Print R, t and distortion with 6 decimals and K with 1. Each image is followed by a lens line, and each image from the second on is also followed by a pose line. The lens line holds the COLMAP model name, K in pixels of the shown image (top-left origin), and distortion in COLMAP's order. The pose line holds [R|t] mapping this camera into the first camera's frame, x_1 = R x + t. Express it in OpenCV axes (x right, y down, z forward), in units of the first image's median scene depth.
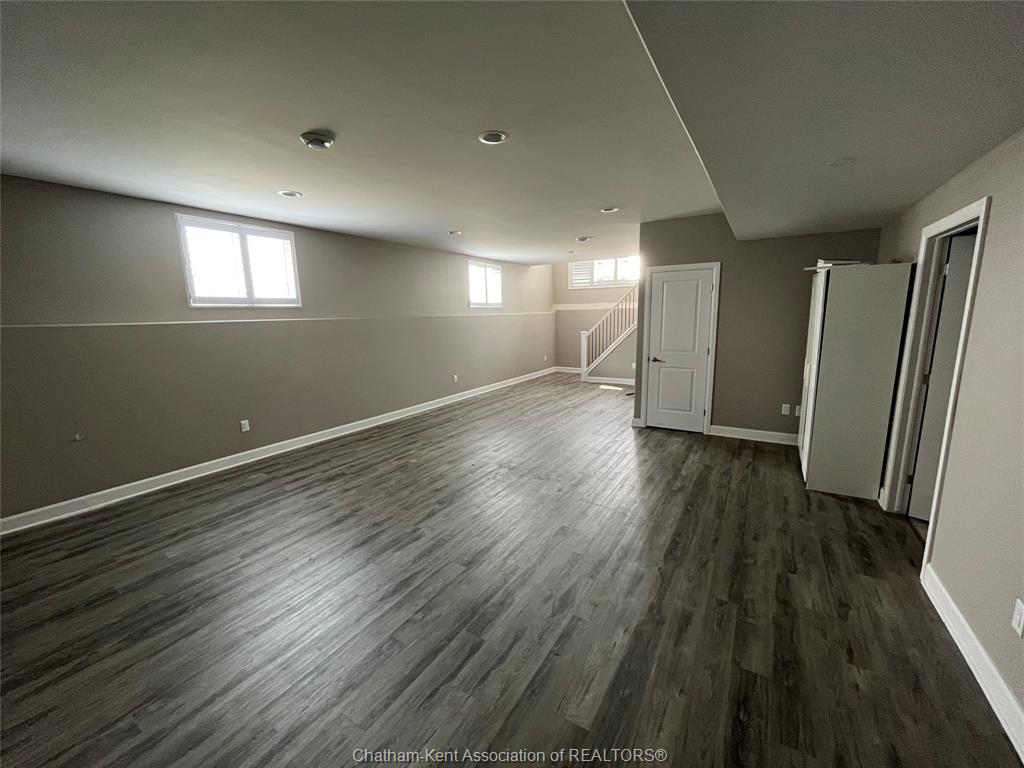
lens RADIAL K [[411.6, 0, 508.4], [0, 411.6, 385.4], [0, 0, 1]] dist [0.000835, -0.001032]
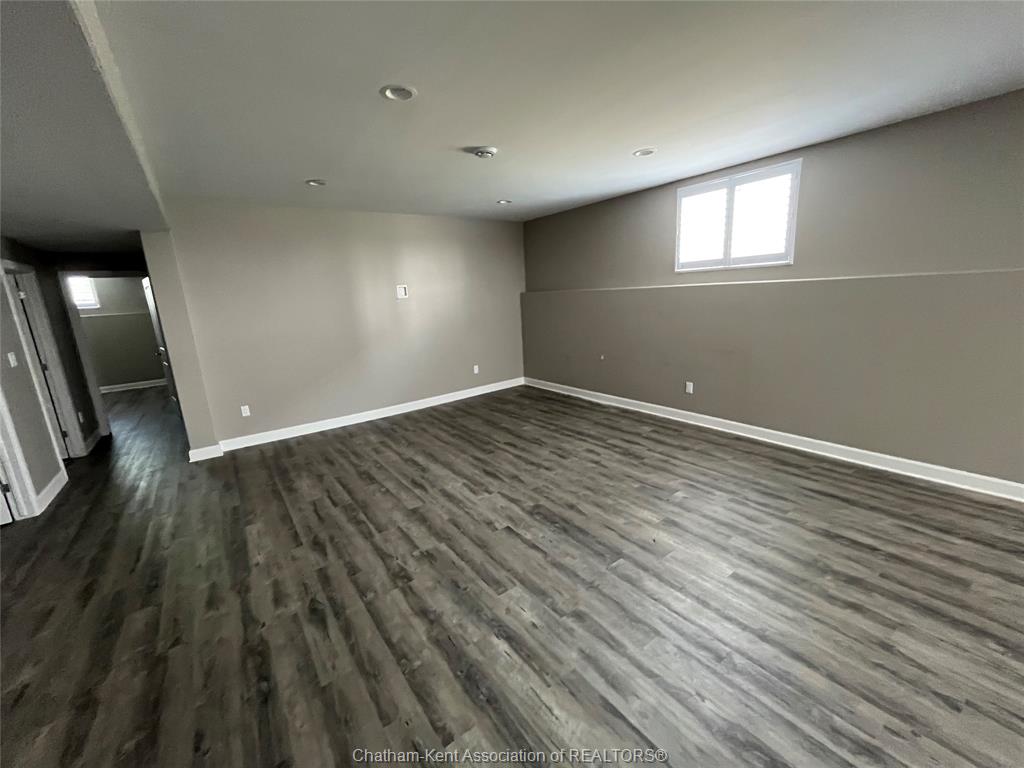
lens RADIAL K [[411.6, 0, 510.9], [0, 411.6, 385.4], [0, 0, 1]] dist [0.000835, -0.001032]
pose [[-0.367324, 0.244159, -0.897474, 0.610232], [-0.099945, 0.948980, 0.299077, -0.230887], [0.924707, 0.199556, -0.324181, 1.232575]]
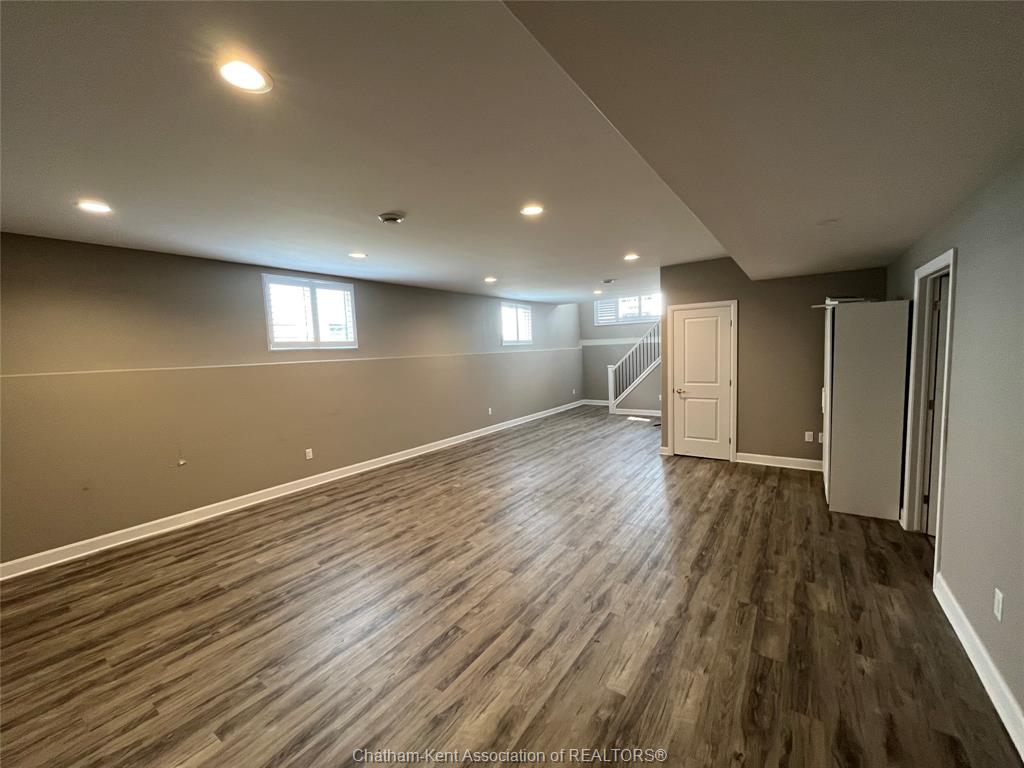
lens RADIAL K [[411.6, 0, 508.6], [0, 411.6, 385.9], [0, 0, 1]] dist [0.000835, -0.001032]
pose [[0.997969, -0.013307, -0.062295, -0.028522], [0.008090, 0.996495, -0.083265, 0.014713], [0.063185, 0.082591, 0.994578, -0.137336]]
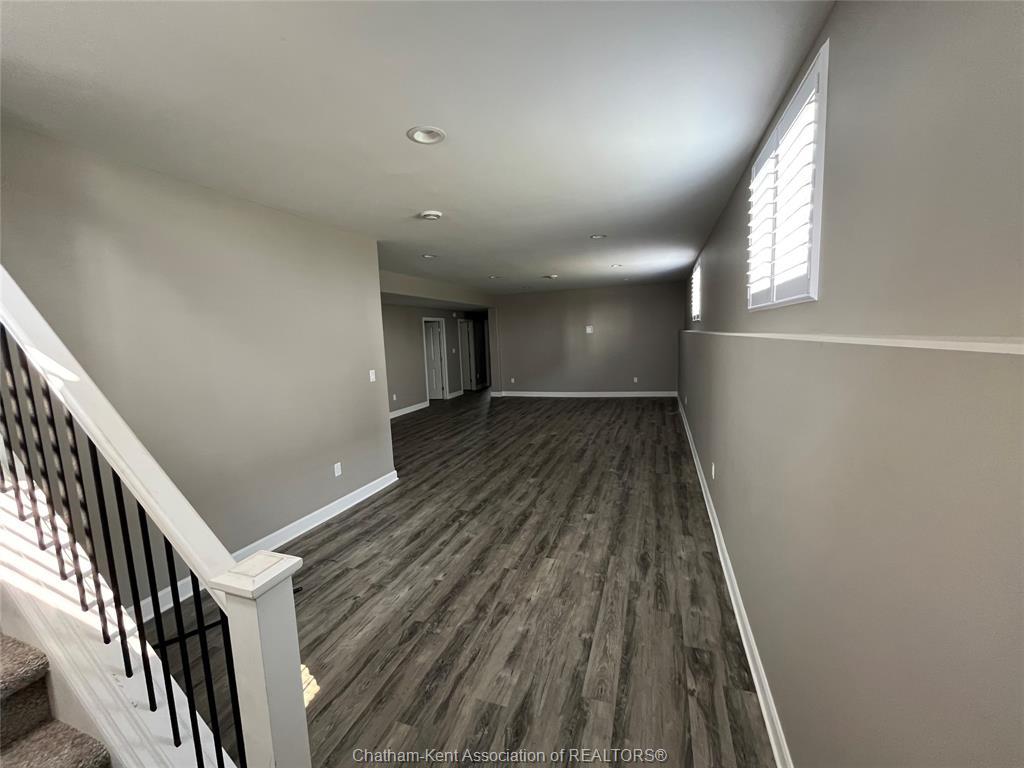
lens RADIAL K [[411.6, 0, 509.2], [0, 411.6, 383.8], [0, 0, 1]] dist [0.000835, -0.001032]
pose [[-0.974210, 0.085610, -0.208771, 0.402040], [0.022893, 0.957956, 0.285999, -0.544583], [0.224478, 0.273844, -0.935211, 3.015852]]
